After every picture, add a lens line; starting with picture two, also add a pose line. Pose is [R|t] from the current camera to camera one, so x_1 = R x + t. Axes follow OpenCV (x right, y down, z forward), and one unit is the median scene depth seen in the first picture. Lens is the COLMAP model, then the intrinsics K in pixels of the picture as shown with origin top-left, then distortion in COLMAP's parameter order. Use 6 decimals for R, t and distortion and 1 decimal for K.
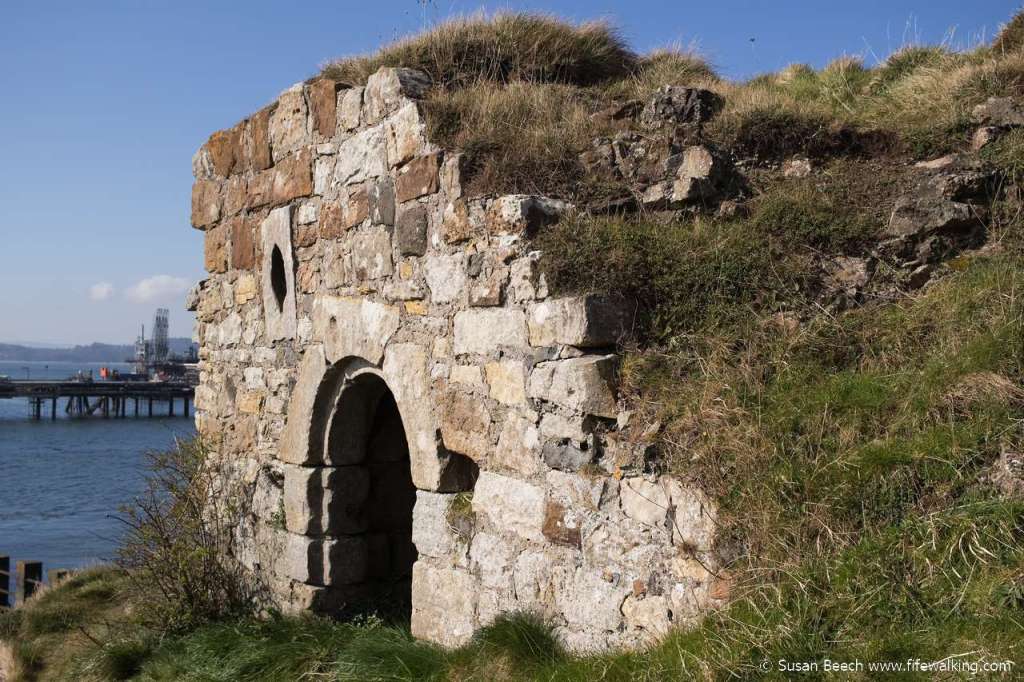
lens RADIAL K [[1167.1, 0, 511.1], [0, 1167.1, 340.3], [0, 0, 1]] dist [-0.074602, 0.000000]
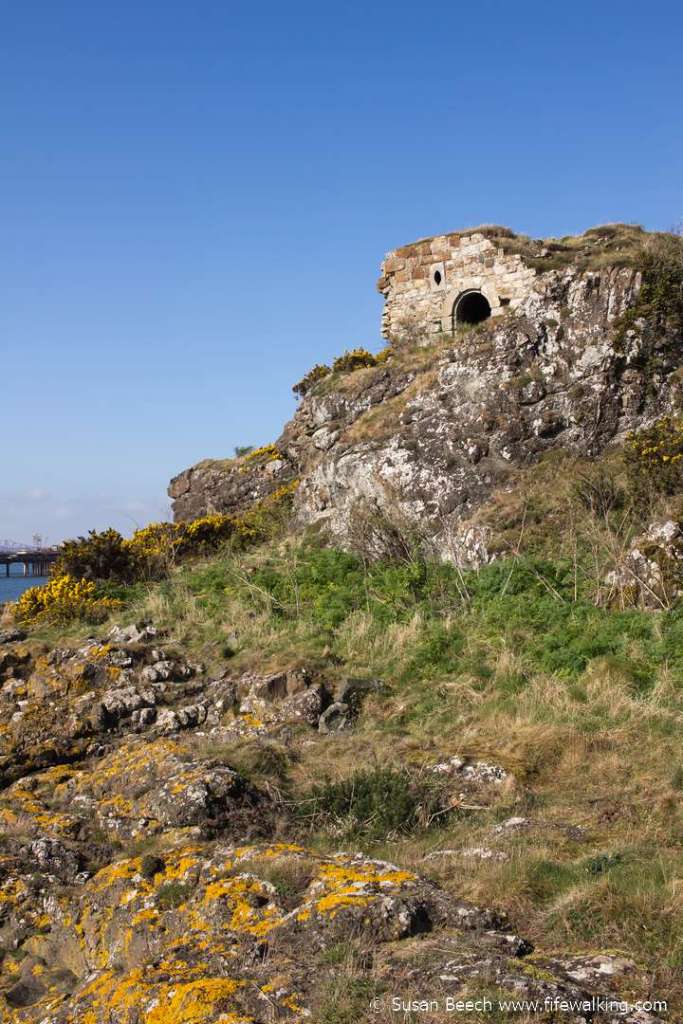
lens RADIAL K [[1167.1, 0, 341.9], [0, 1167.1, 513.4], [0, 0, 1]] dist [-0.074602, 0.000000]
pose [[0.953794, -0.018334, 0.299902, -2.571451], [0.023406, 0.999637, -0.013327, 1.221521], [-0.299549, 0.019731, 0.953877, -4.270733]]
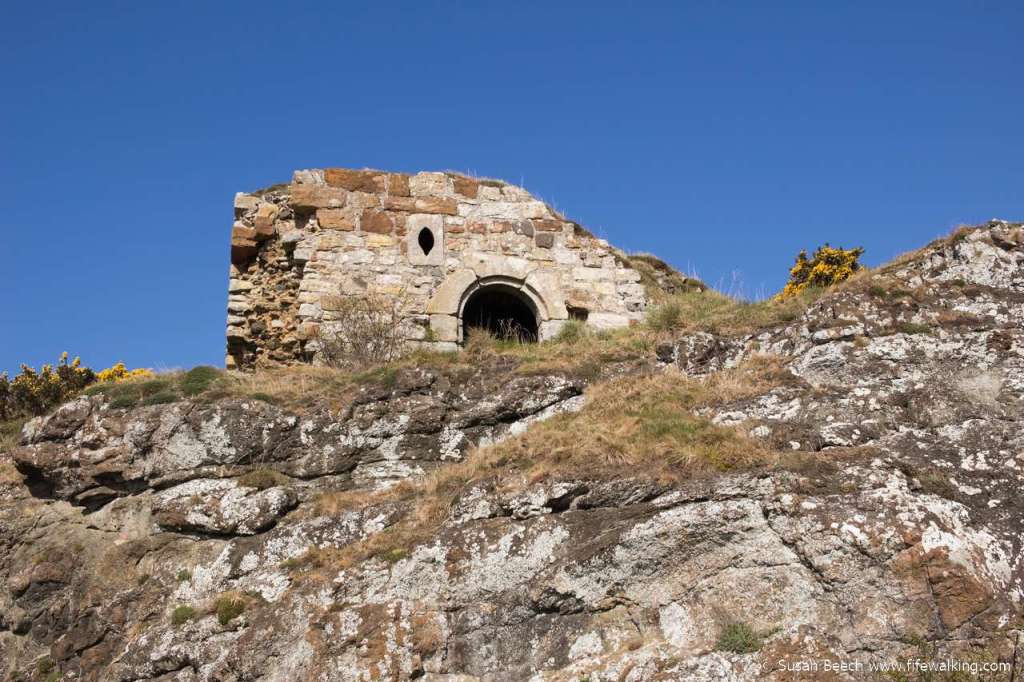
lens RADIAL K [[1167.1, 0, 511.9], [0, 1167.1, 340.6], [0, 0, 1]] dist [-0.074602, 0.000000]
pose [[0.362343, 0.348417, 0.864473, -2.723164], [0.023612, 0.923772, -0.382214, 1.339553], [-0.931746, 0.158904, 0.326496, 0.158156]]
